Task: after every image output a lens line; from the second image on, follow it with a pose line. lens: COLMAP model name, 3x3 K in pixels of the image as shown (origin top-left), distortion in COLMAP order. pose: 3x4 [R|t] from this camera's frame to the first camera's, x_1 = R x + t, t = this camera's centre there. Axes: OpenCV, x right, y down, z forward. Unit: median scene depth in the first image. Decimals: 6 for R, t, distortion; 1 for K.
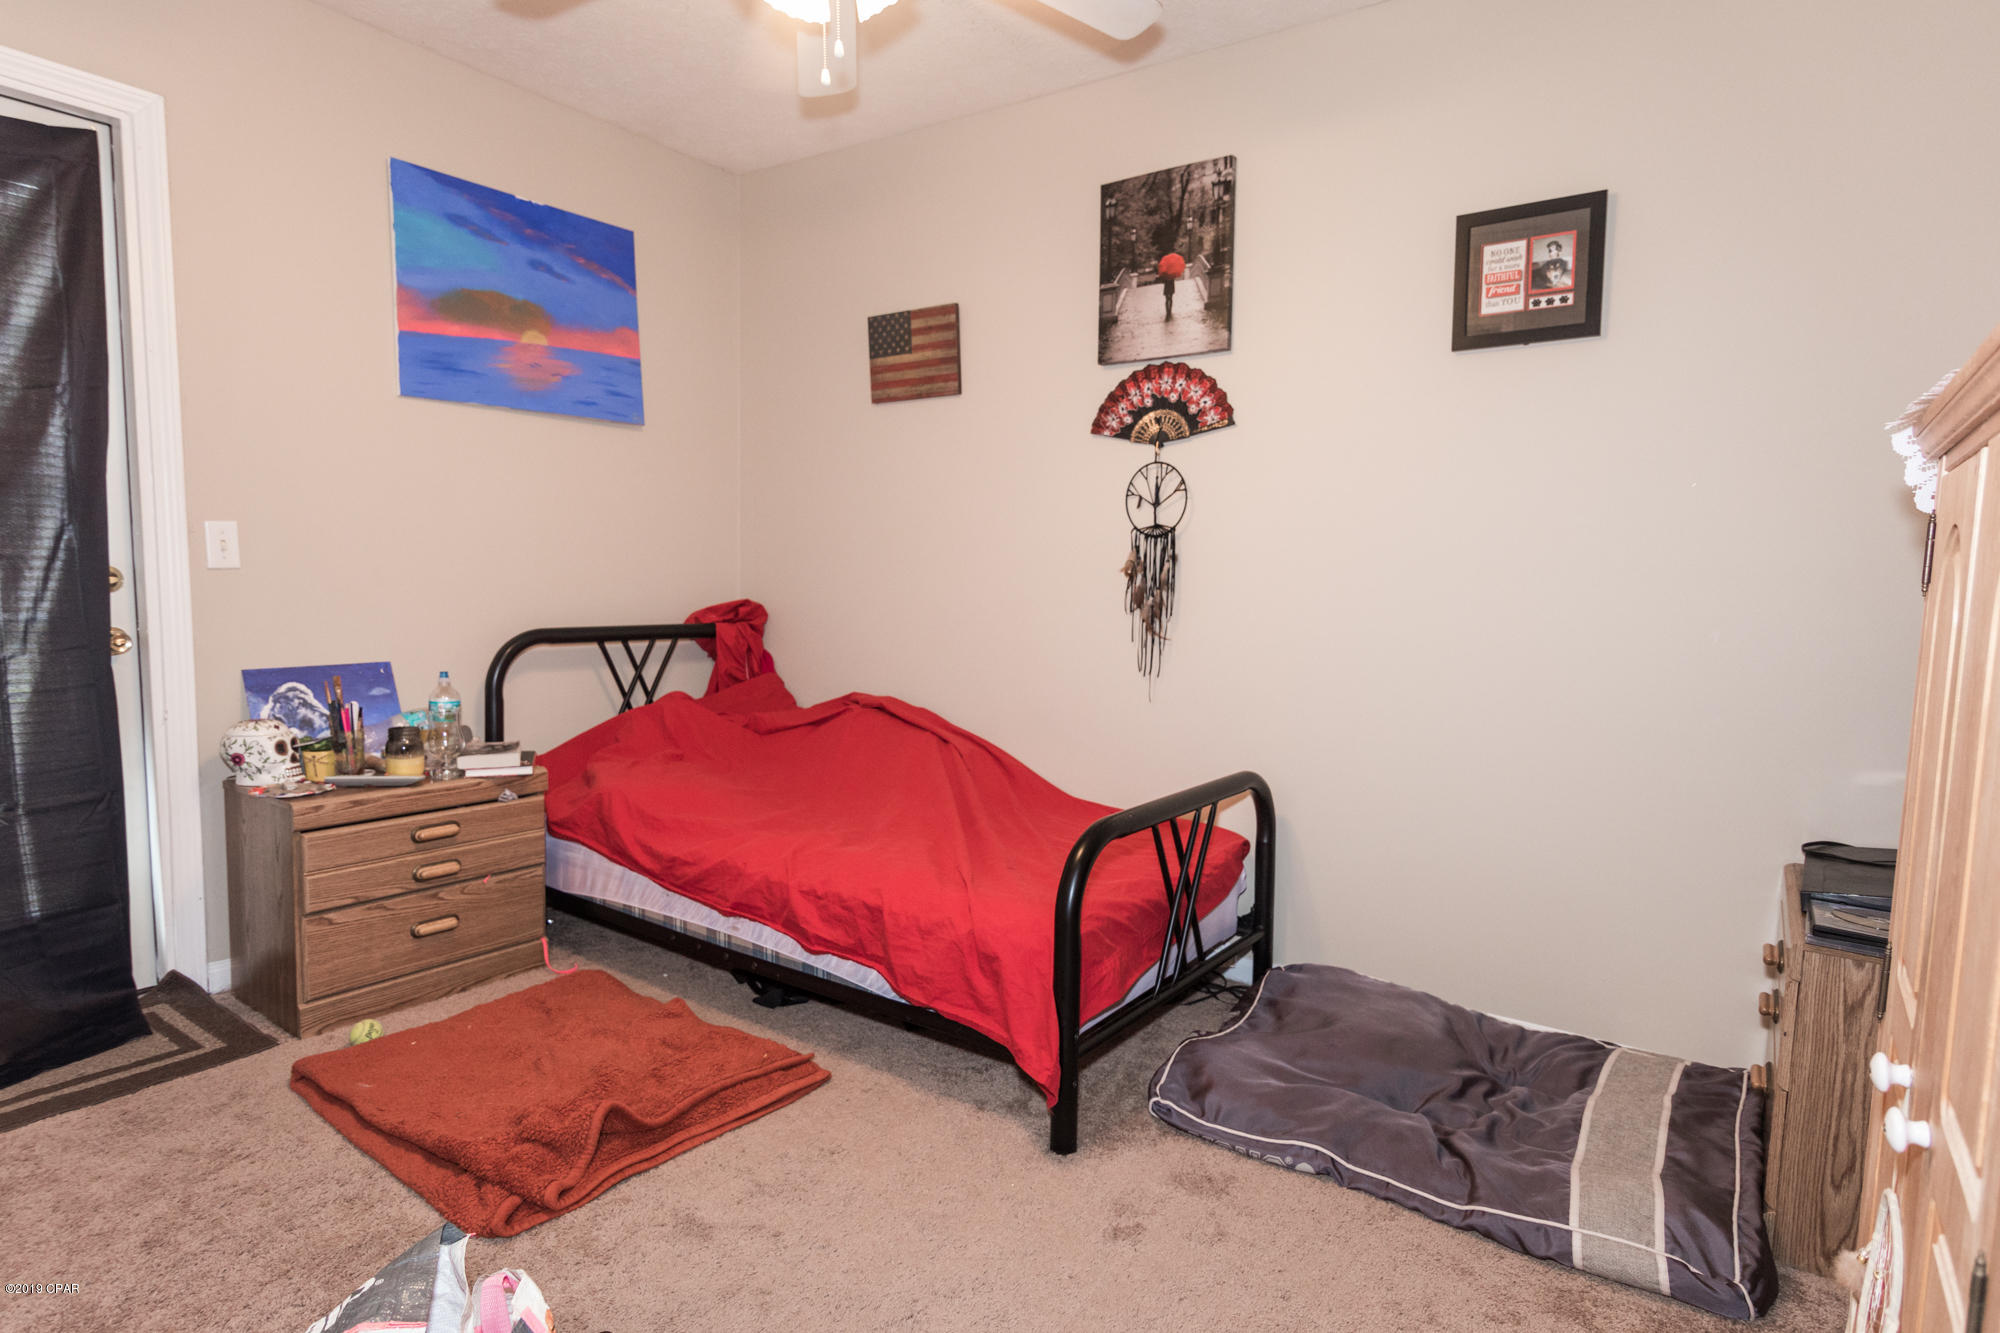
lens RADIAL K [[1030.1, 0, 926.3], [0, 1030.1, 664.6], [0, 0, 1]] dist [0.002523, -0.000912]
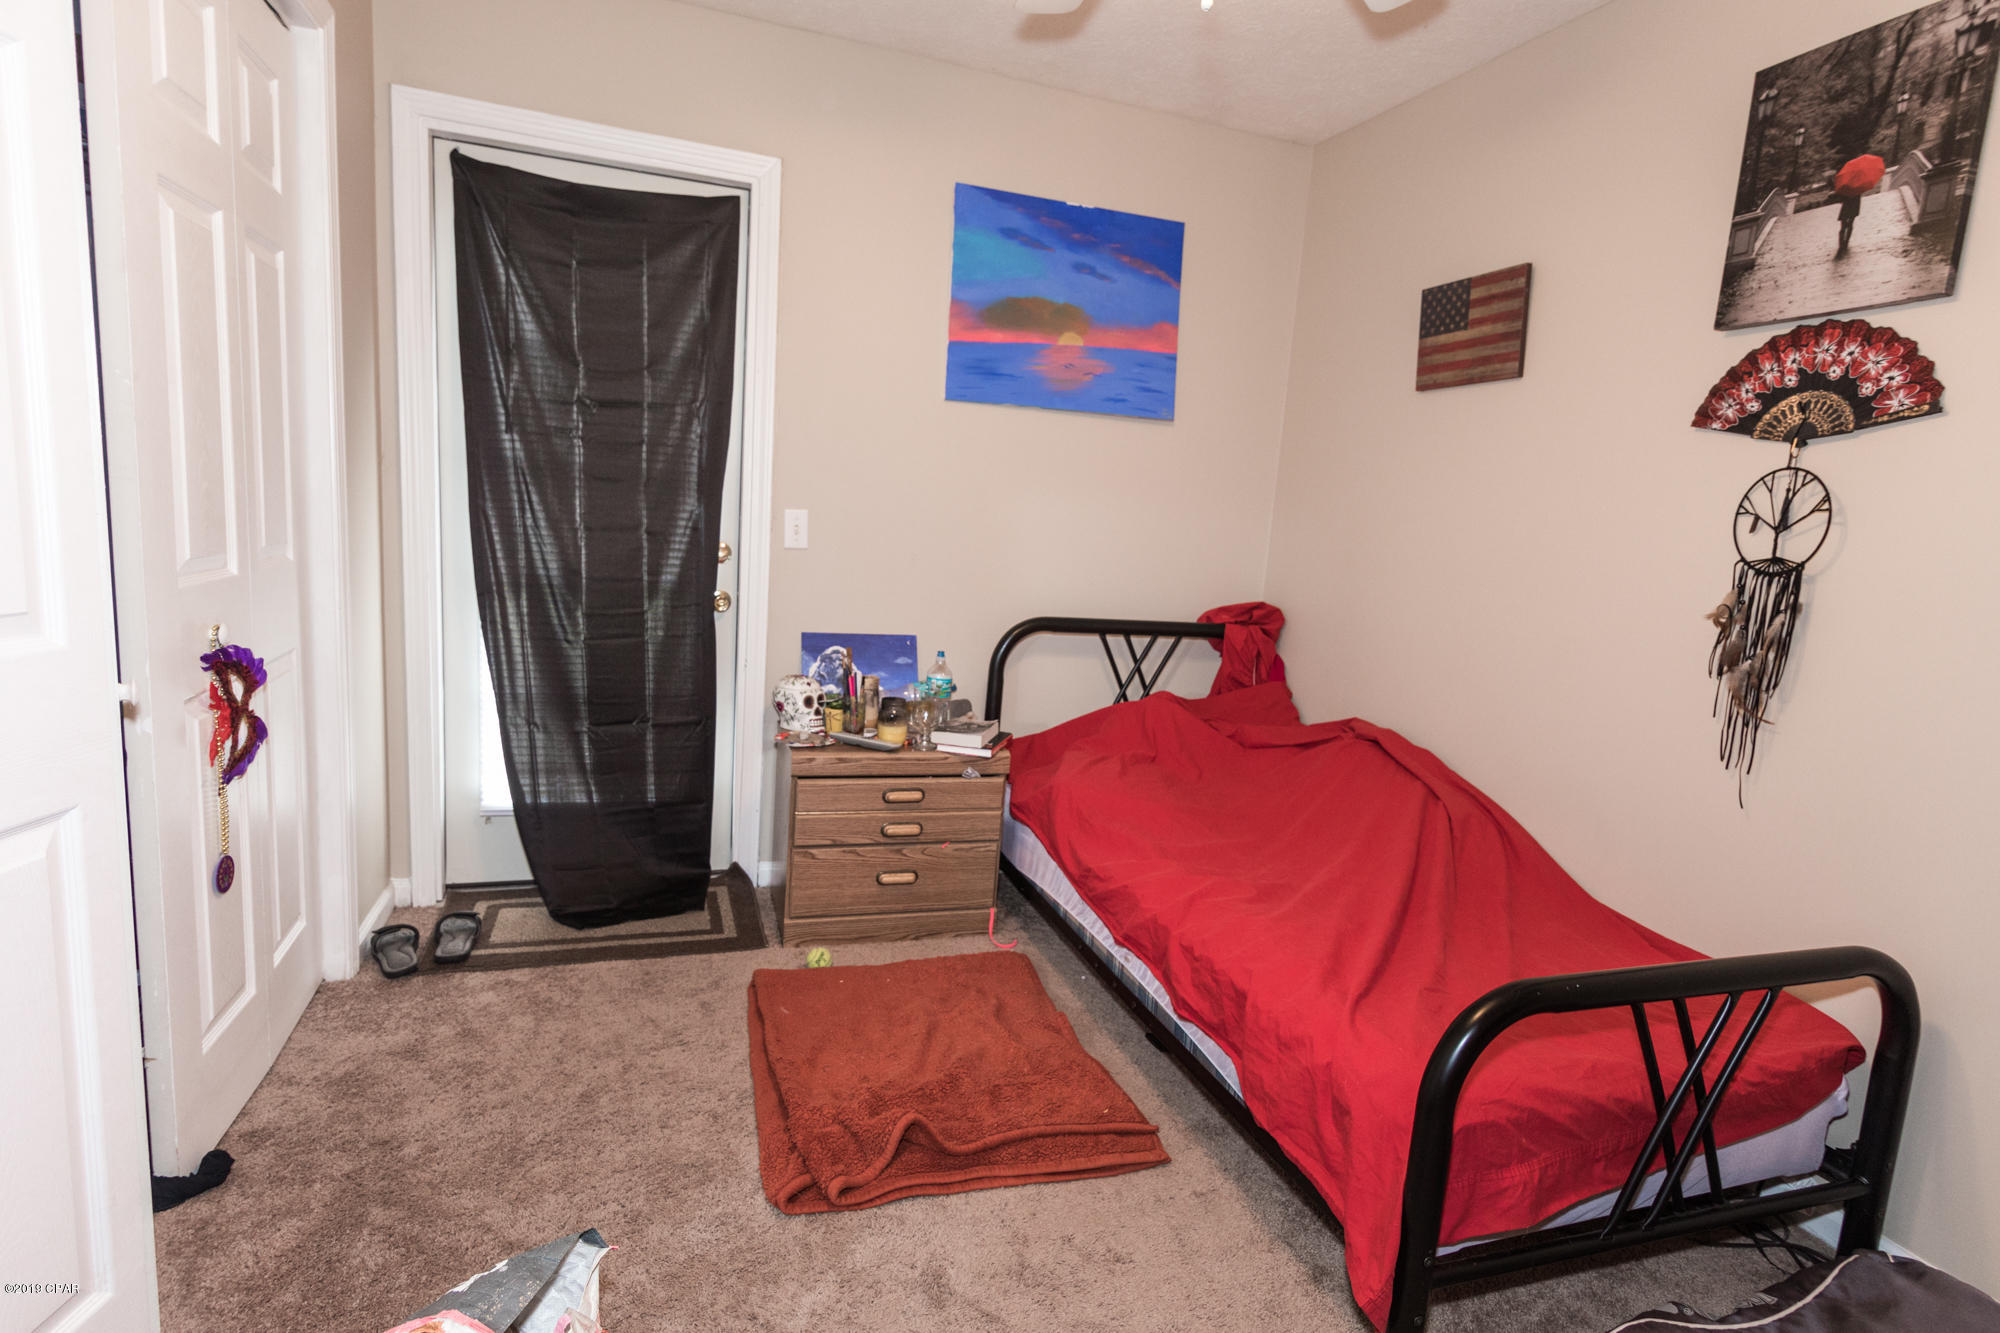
lens RADIAL K [[955.1, 0, 993.0], [0, 955.1, 666.8], [0, 0, 1]] dist [0.004148, -0.001324]
pose [[0.838881, 0.120282, -0.530859, 0.132188], [-0.101082, 0.992739, 0.065202, -0.051461], [0.534847, -0.001037, 0.844948, 0.168568]]
